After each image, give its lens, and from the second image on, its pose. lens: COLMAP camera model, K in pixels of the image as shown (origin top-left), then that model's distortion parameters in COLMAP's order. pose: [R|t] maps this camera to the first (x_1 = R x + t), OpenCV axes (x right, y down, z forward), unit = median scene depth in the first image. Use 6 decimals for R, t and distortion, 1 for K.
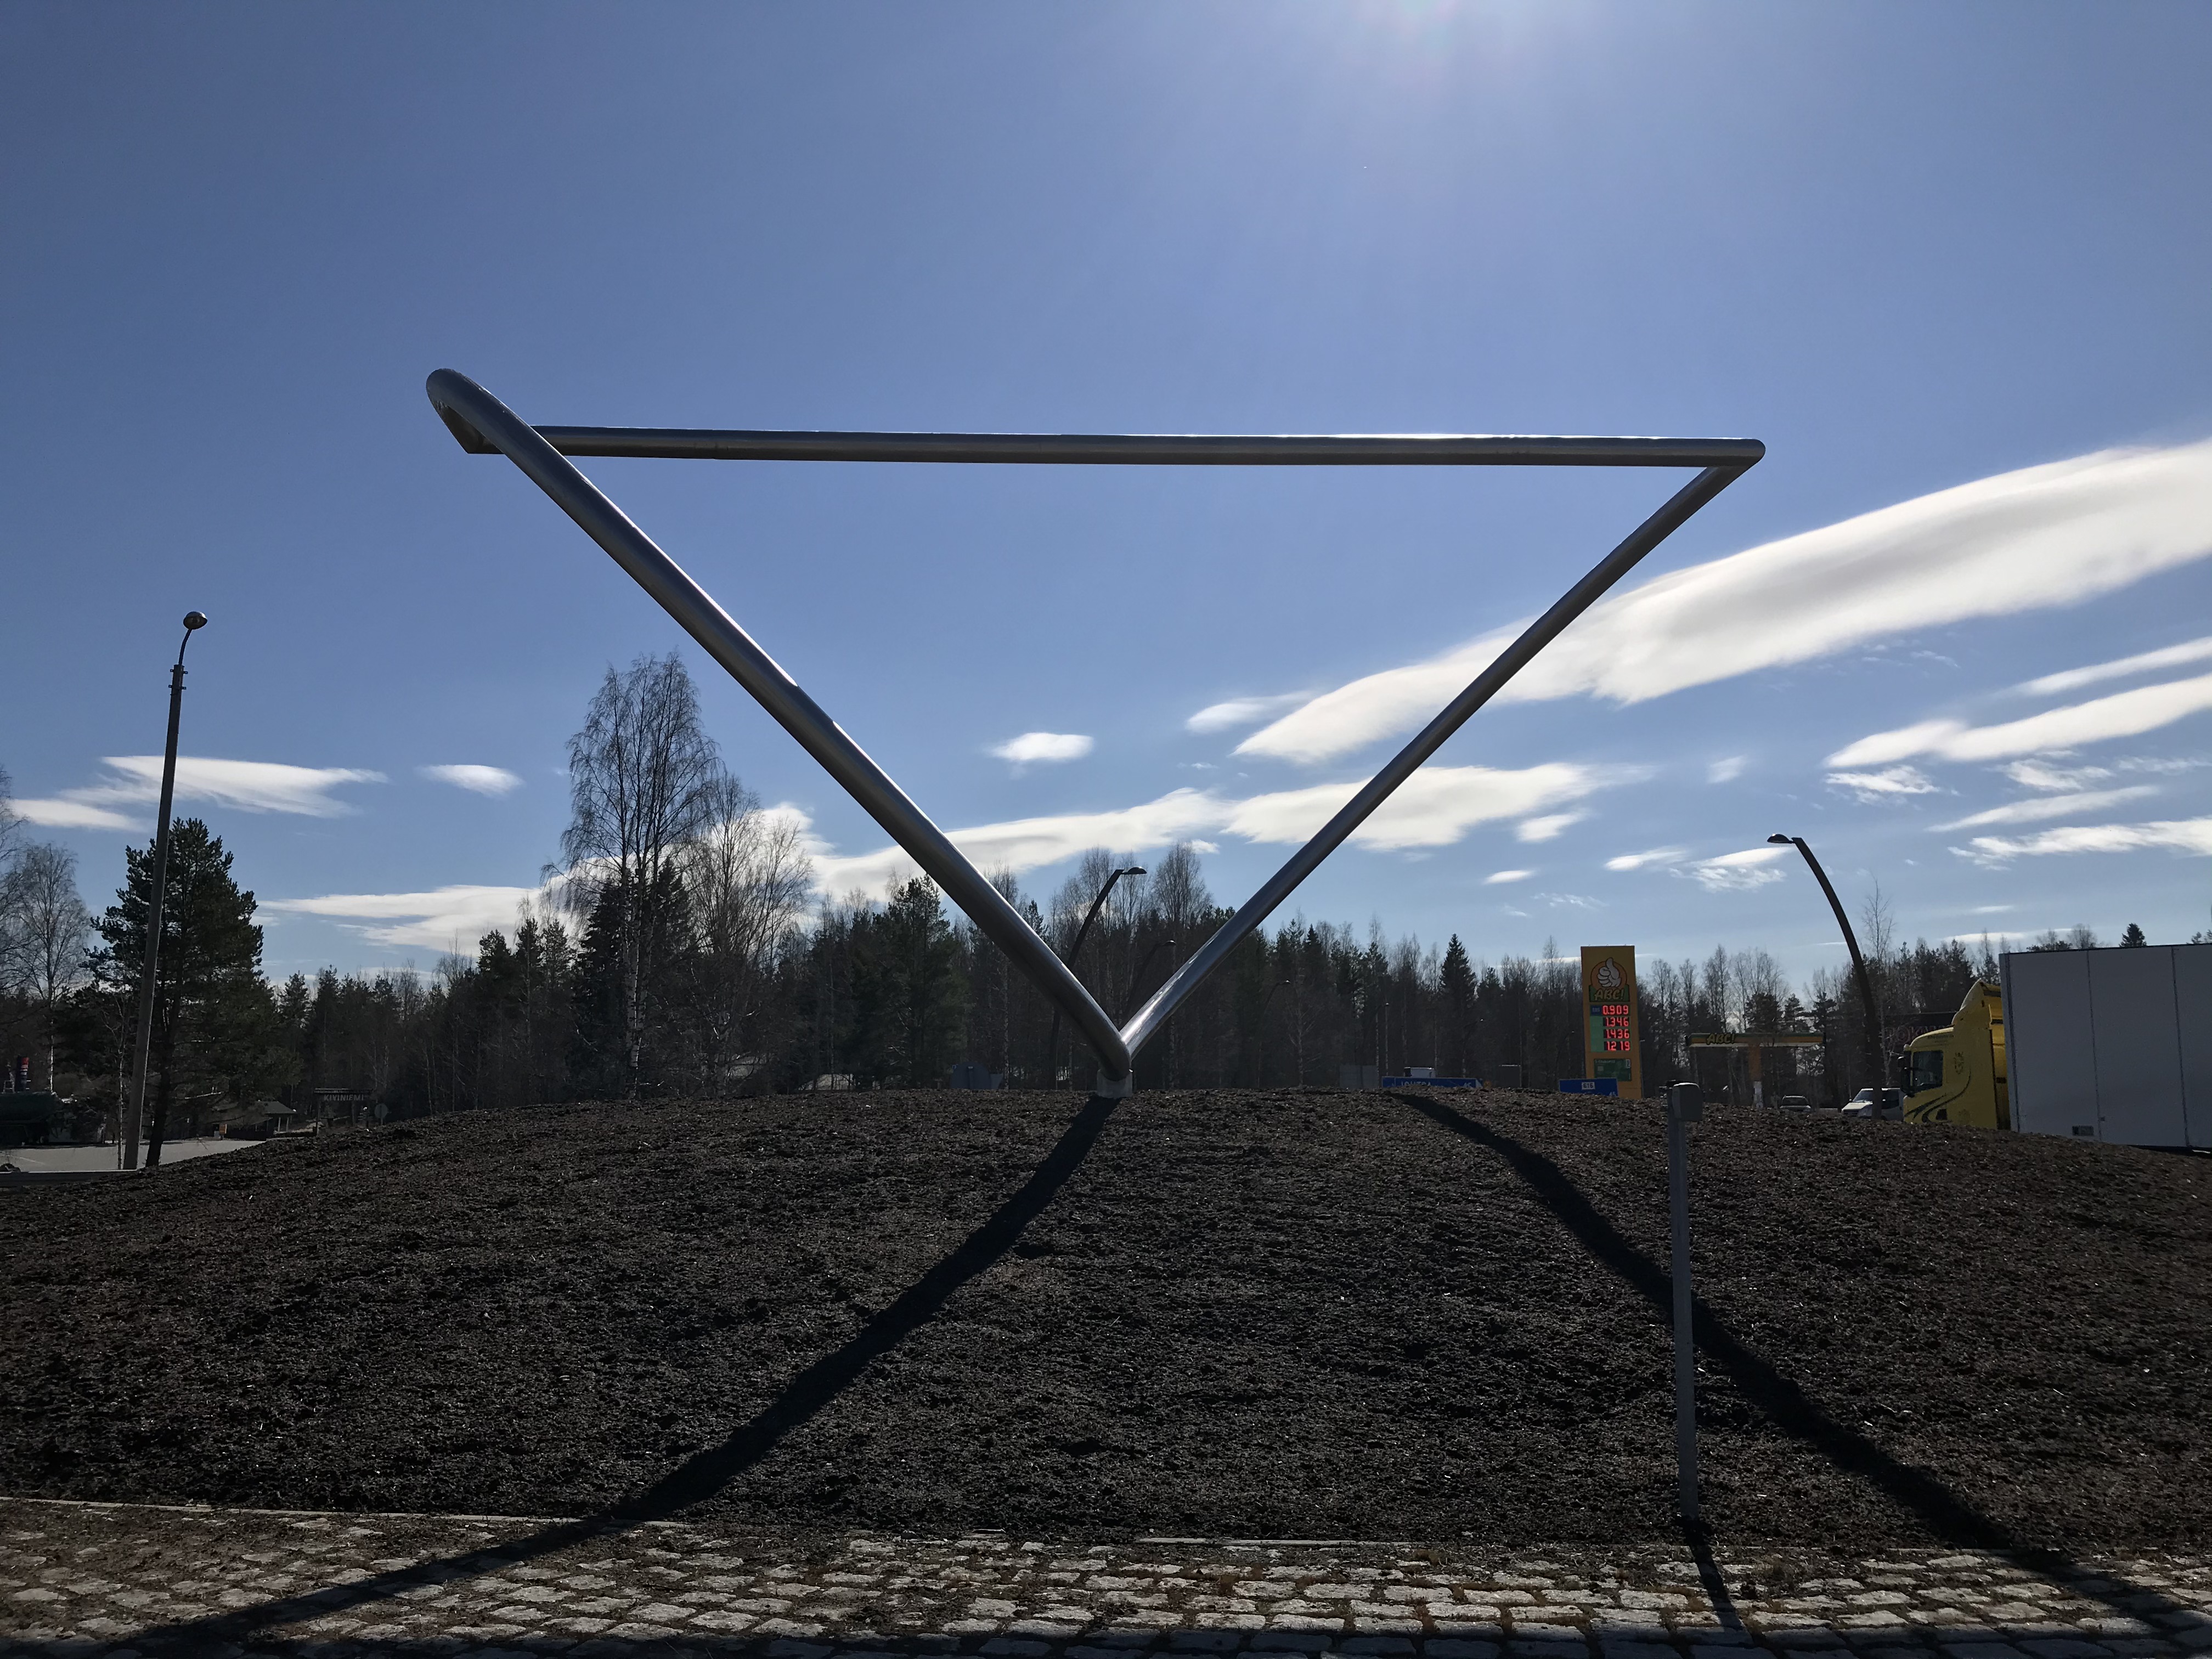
lens RADIAL K [[1758.7, 0, 1106.0], [0, 1758.7, 829.5], [0, 0, 1]] dist [0.000238, -0.002308]
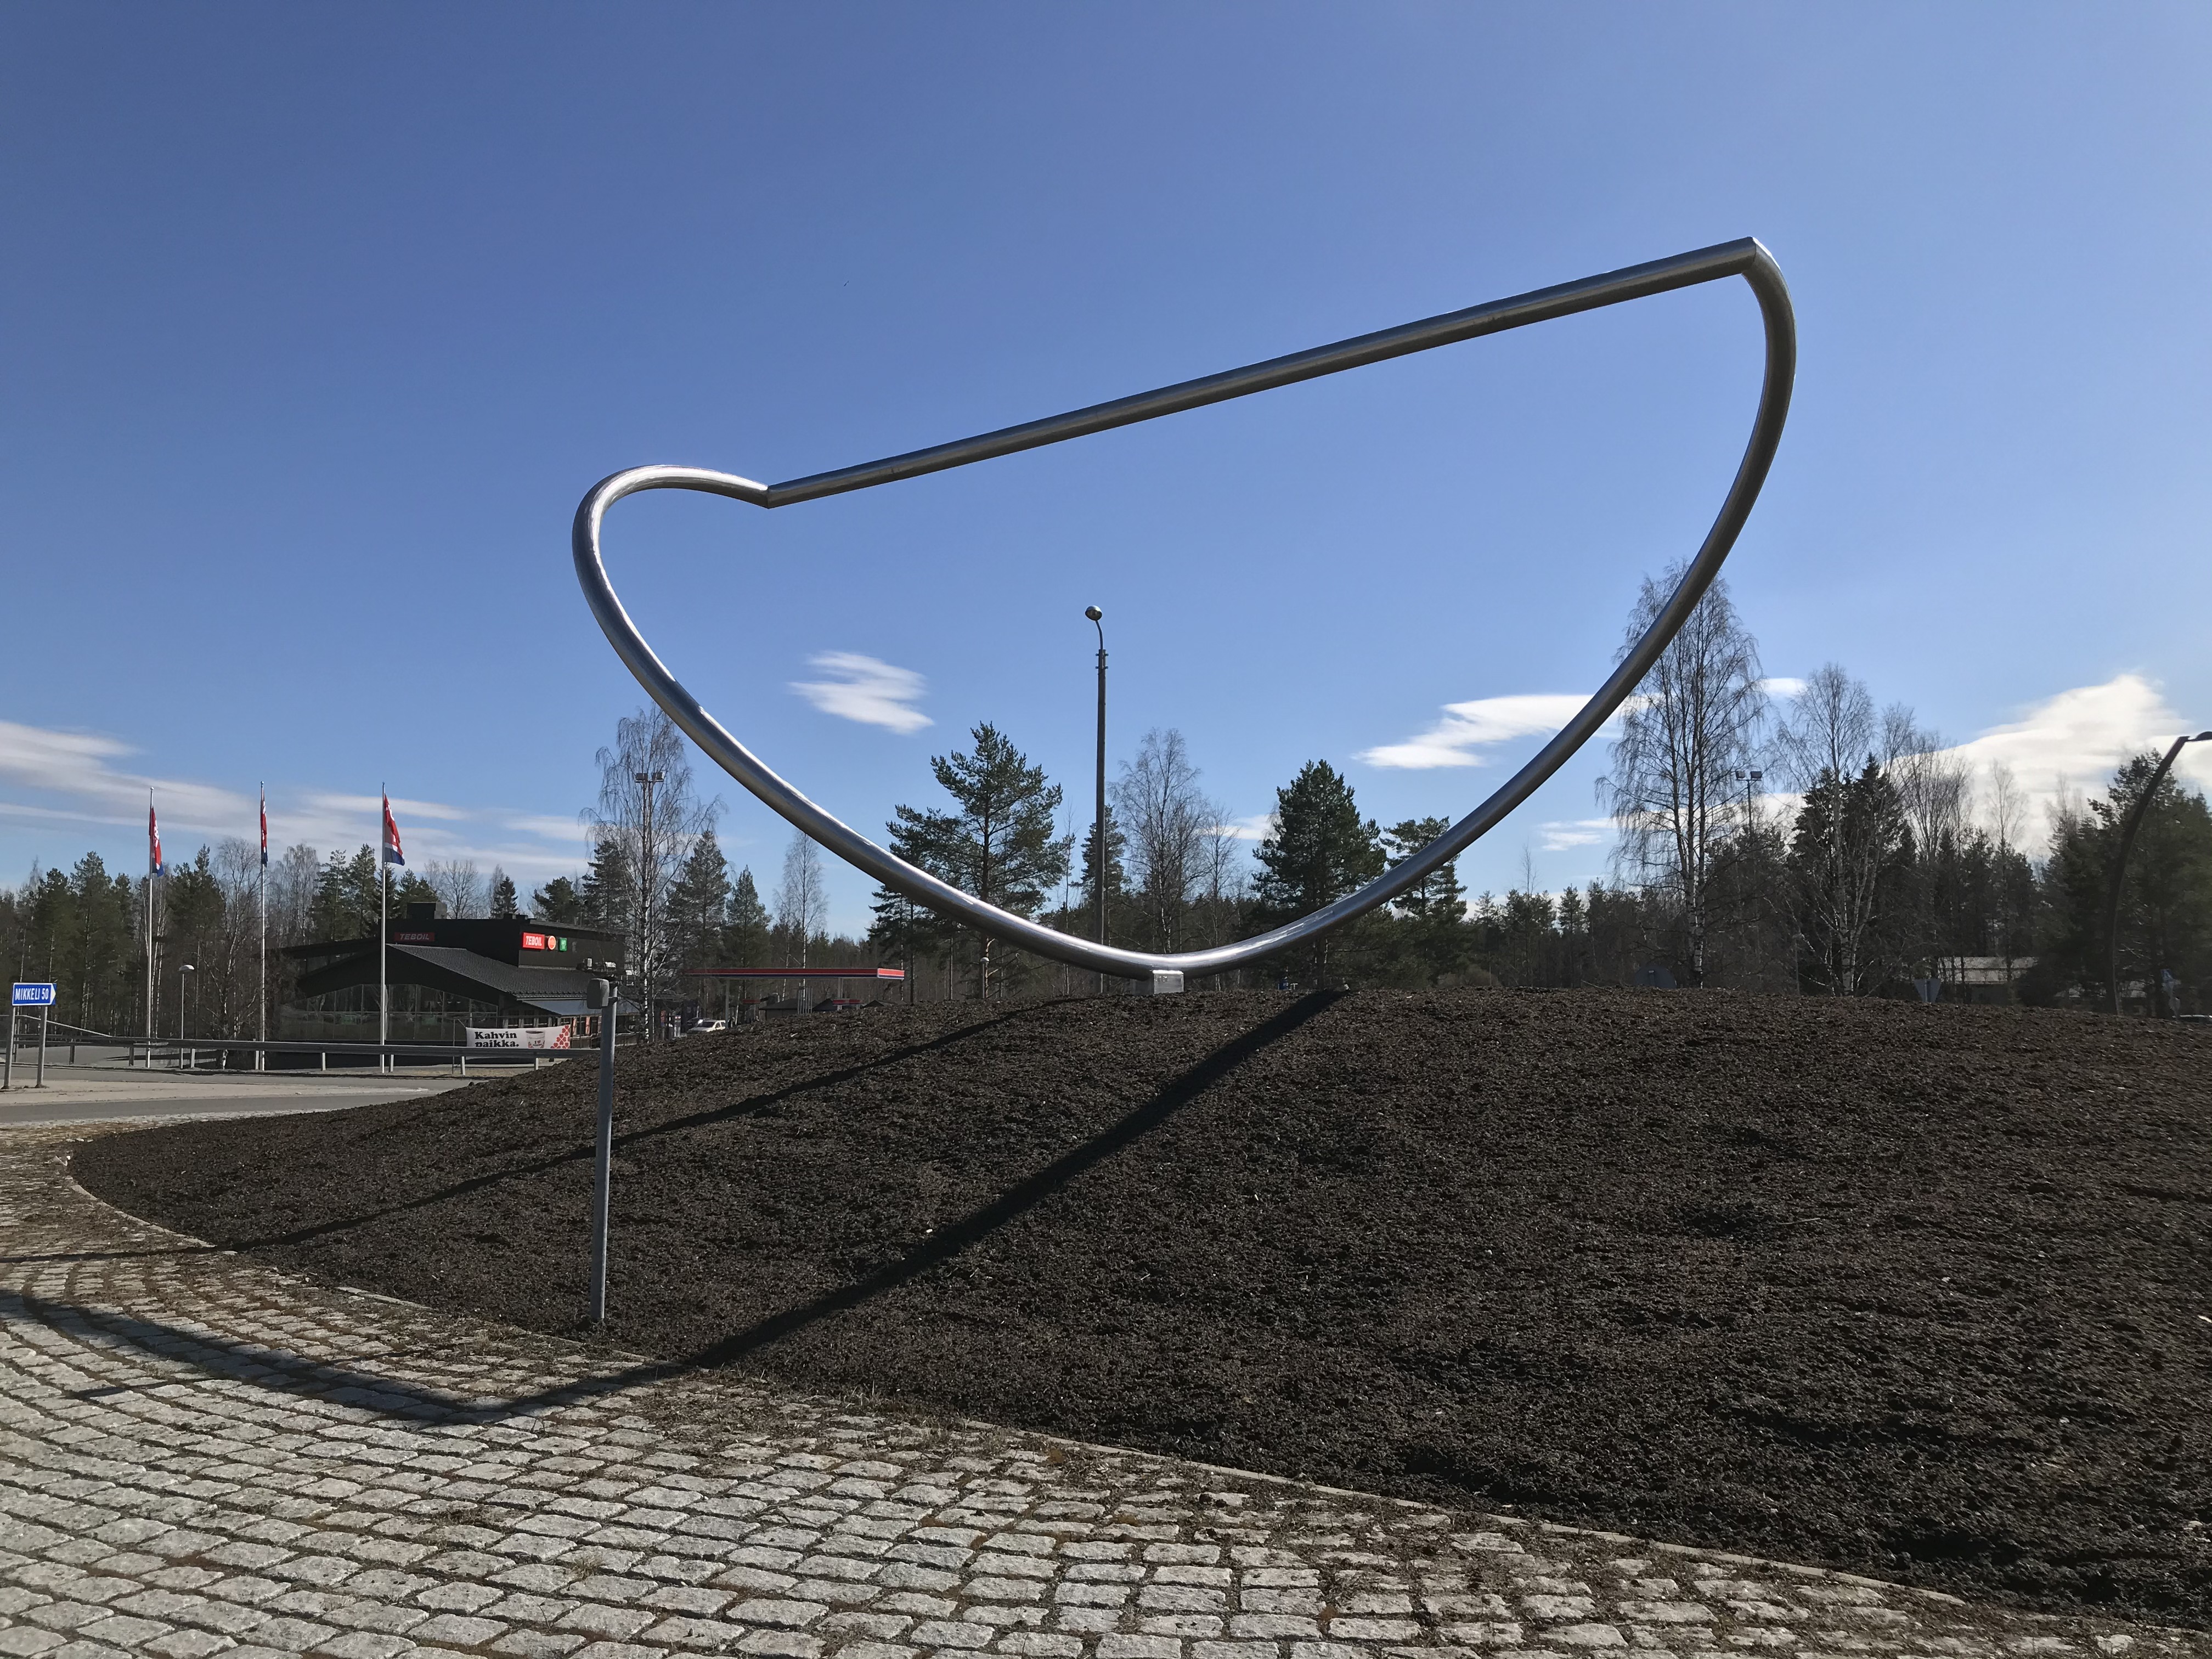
lens RADIAL K [[1758.7, 0, 1106.0], [0, 1758.7, 829.5], [0, 0, 1]] dist [0.000238, -0.002308]
pose [[0.734753, -0.053332, -0.676235, 0.163869], [0.089012, 0.995865, 0.018175, 0.005818], [0.672469, -0.073547, 0.736462, 0.038958]]
